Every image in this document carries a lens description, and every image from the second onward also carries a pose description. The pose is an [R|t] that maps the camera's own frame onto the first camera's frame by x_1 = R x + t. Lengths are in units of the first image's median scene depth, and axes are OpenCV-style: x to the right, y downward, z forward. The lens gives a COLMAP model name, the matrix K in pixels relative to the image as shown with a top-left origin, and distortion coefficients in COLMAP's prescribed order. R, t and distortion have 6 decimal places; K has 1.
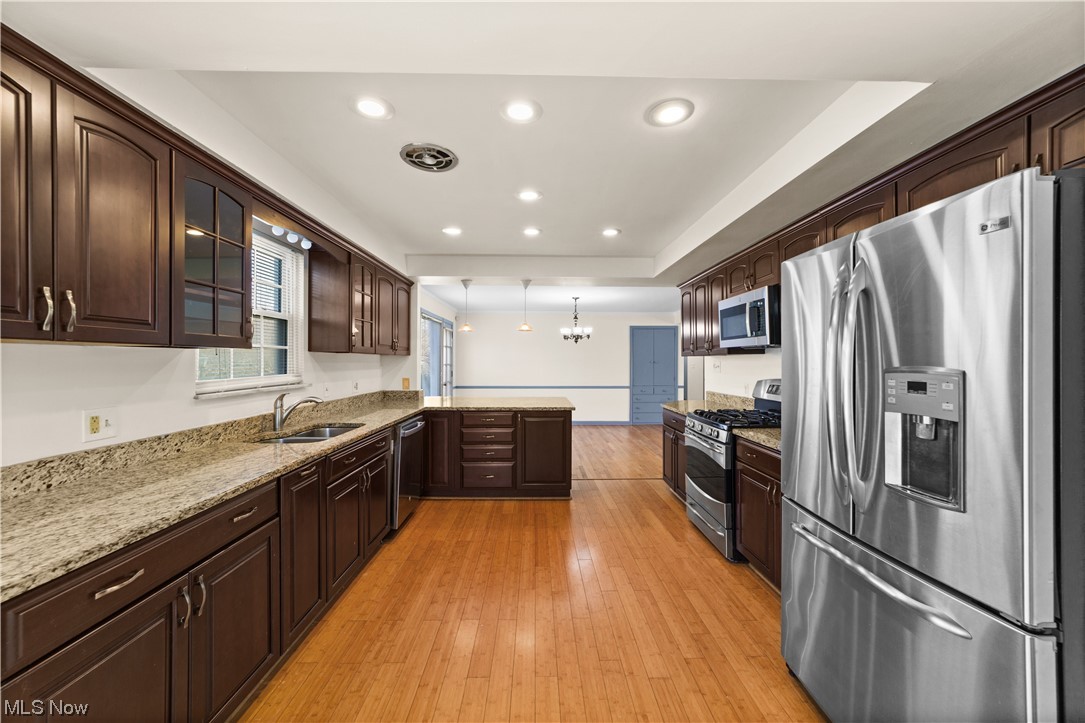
lens RADIAL K [[413.1, 0, 548.4], [0, 413.1, 360.1], [0, 0, 1]] dist [-0.009098, 0.000151]
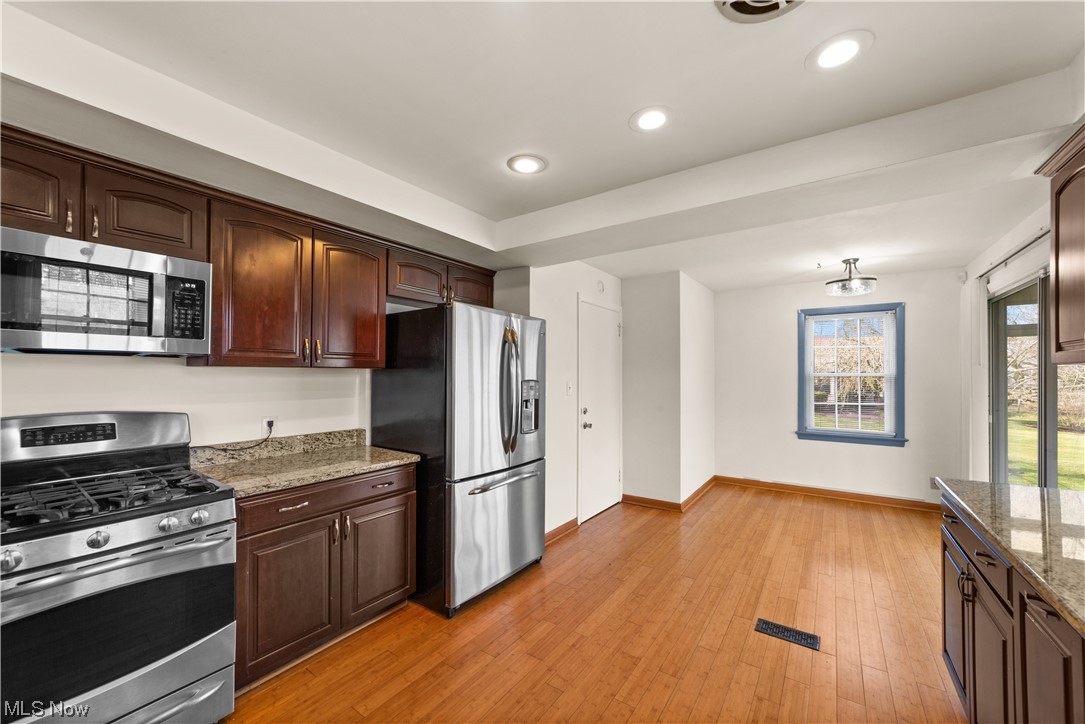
lens RADIAL K [[418.1, 0, 539.6], [0, 418.1, 368.7], [0, 0, 1]] dist [-0.010416, 0.000216]
pose [[-0.794343, 0.009541, 0.607395, -0.176921], [-0.001315, 0.999847, -0.017425, -0.001478], [-0.607468, -0.014640, -0.794209, 0.757265]]
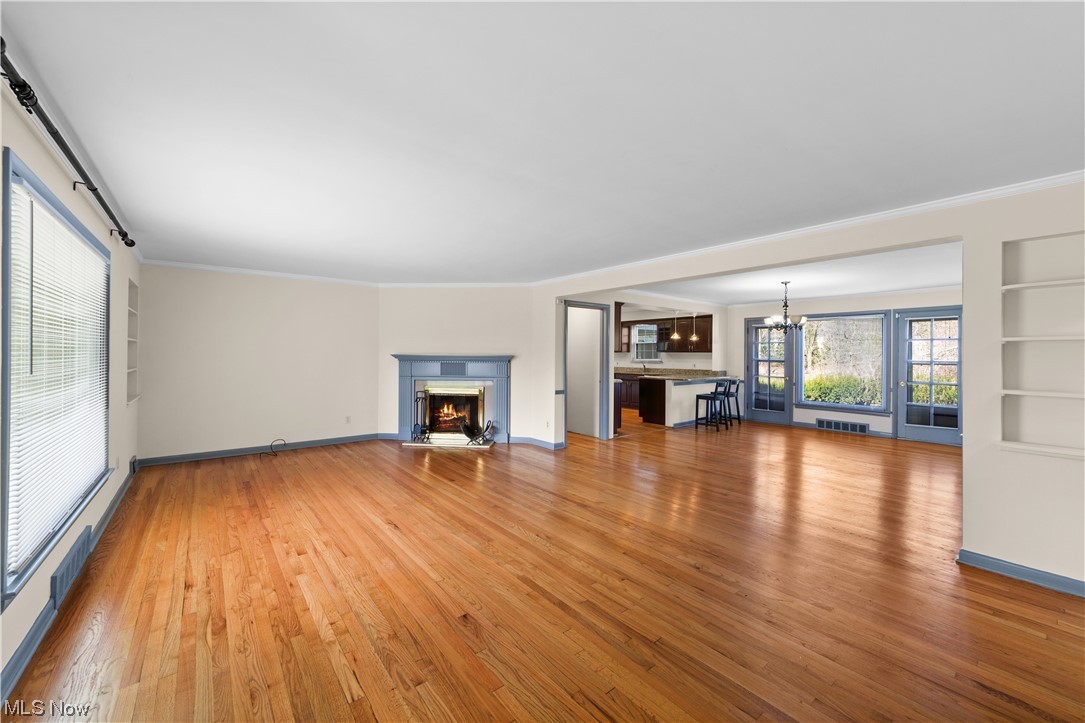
lens RADIAL K [[422.2, 0, 546.0], [0, 422.2, 353.8], [0, 0, 1]] dist [0.001305, 0.000165]
pose [[-0.793100, -0.008052, -0.609038, 1.531635], [-0.007311, 0.999966, -0.003700, 0.008635], [0.609047, 0.001518, -0.793133, 2.137261]]
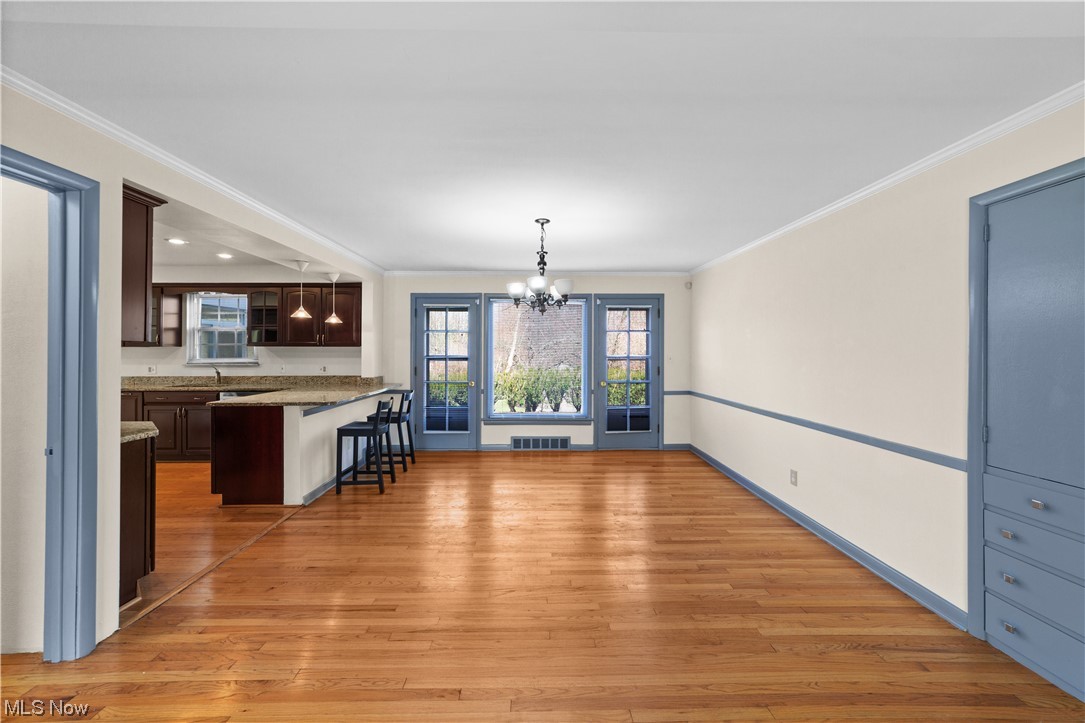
lens RADIAL K [[426.1, 0, 541.5], [0, 426.1, 349.3], [0, 0, 1]] dist [-0.001032, 0.000237]
pose [[-0.015732, -0.005594, -0.999861, 0.867520], [0.002477, 0.999981, -0.005634, 0.004848], [0.999873, -0.002565, -0.015718, 1.547078]]
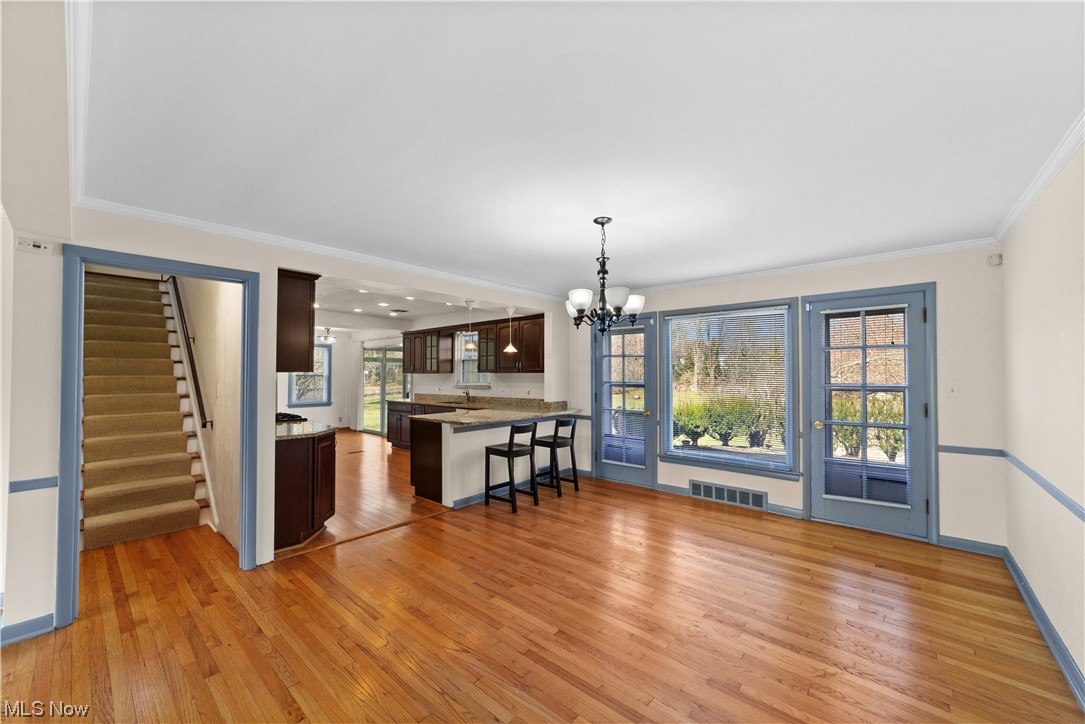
lens RADIAL K [[418.1, 0, 539.6], [0, 418.1, 368.7], [0, 0, 1]] dist [-0.010416, 0.000216]
pose [[-0.685811, -0.009041, -0.727724, 0.609472], [0.003804, 0.999865, -0.016006, -0.003472], [0.727770, -0.013746, -0.685684, 1.884140]]
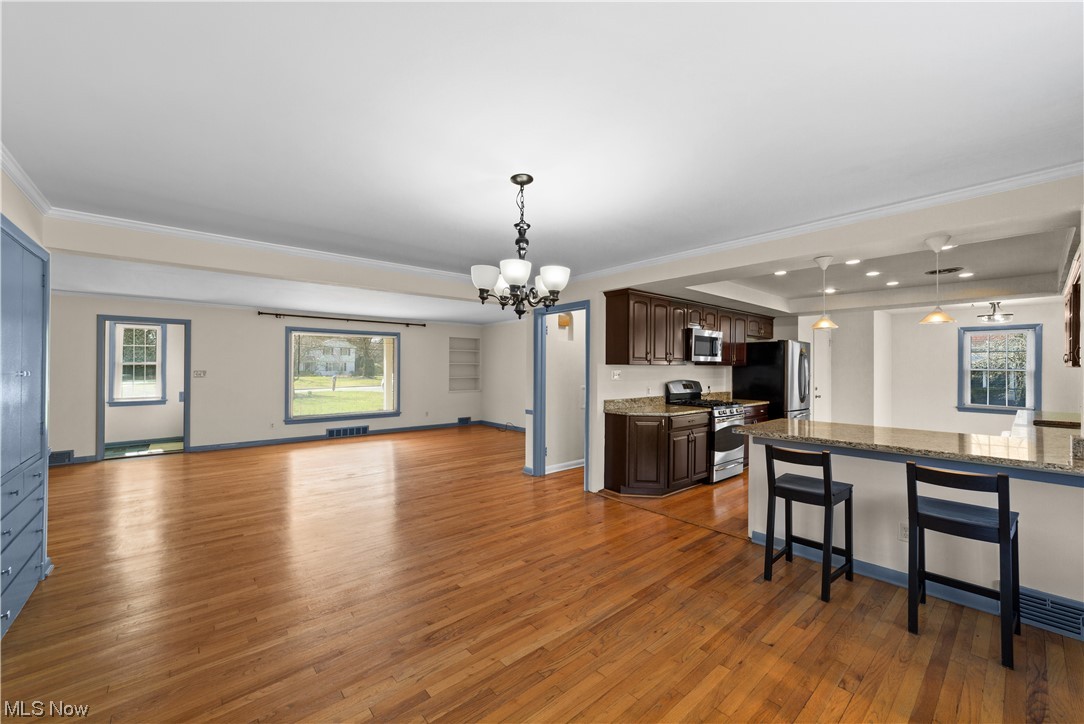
lens RADIAL K [[422.1, 0, 536.5], [0, 422.1, 364.5], [0, 0, 1]] dist [-0.013357, 0.007340]
pose [[-0.624243, 0.004732, 0.781216, -0.308963], [-0.006261, 0.999919, -0.011059, 0.003623], [-0.781205, -0.011794, -0.624163, 1.835187]]
